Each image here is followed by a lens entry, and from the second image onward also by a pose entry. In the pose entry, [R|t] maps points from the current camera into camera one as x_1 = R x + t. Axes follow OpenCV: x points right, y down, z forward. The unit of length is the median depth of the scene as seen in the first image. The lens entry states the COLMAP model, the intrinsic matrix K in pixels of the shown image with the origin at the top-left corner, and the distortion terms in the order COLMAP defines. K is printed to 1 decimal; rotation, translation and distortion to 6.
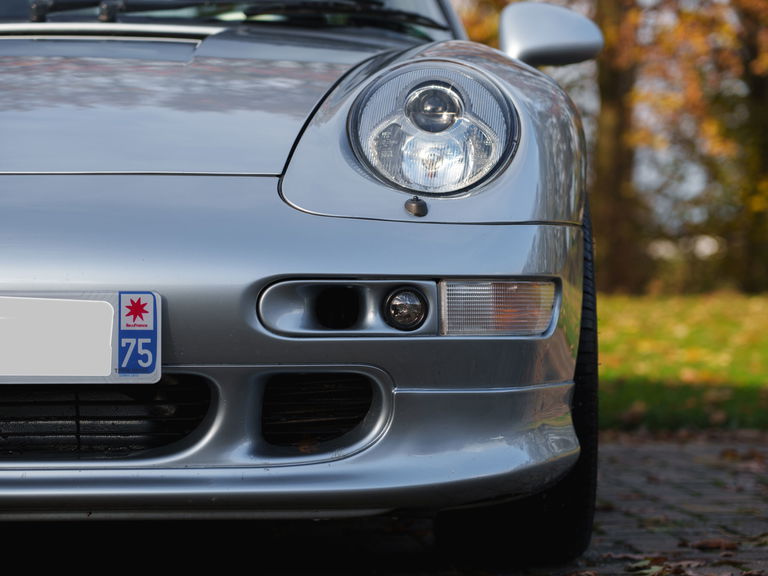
lens RADIAL K [[2454.4, 0, 384.0], [0, 2454.4, 288.0], [0, 0, 1]] dist [0.004548, 1.104822]
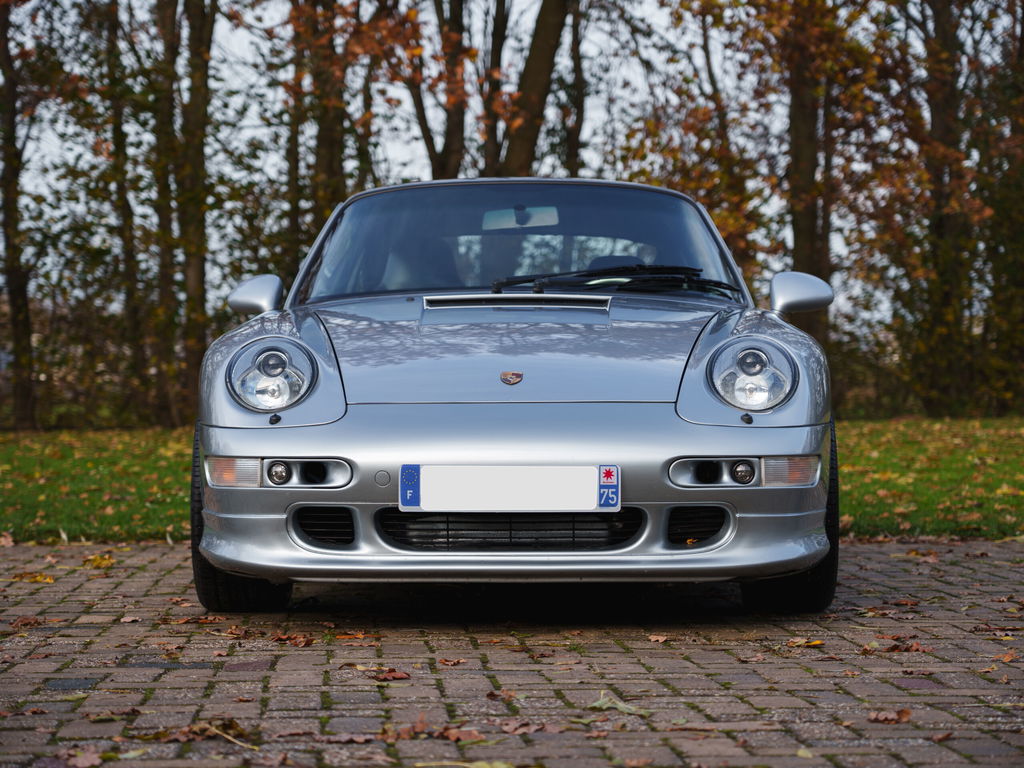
lens RADIAL K [[2333.2, 0, 512.0], [0, 2333.2, 384.0], [0, 0, 1]] dist [-0.002736, 0.424662]
pose [[0.999497, -0.002470, -0.031624, -0.111606], [0.002255, 0.999974, -0.006838, -0.047917], [0.031640, 0.006763, 0.999476, -0.817427]]
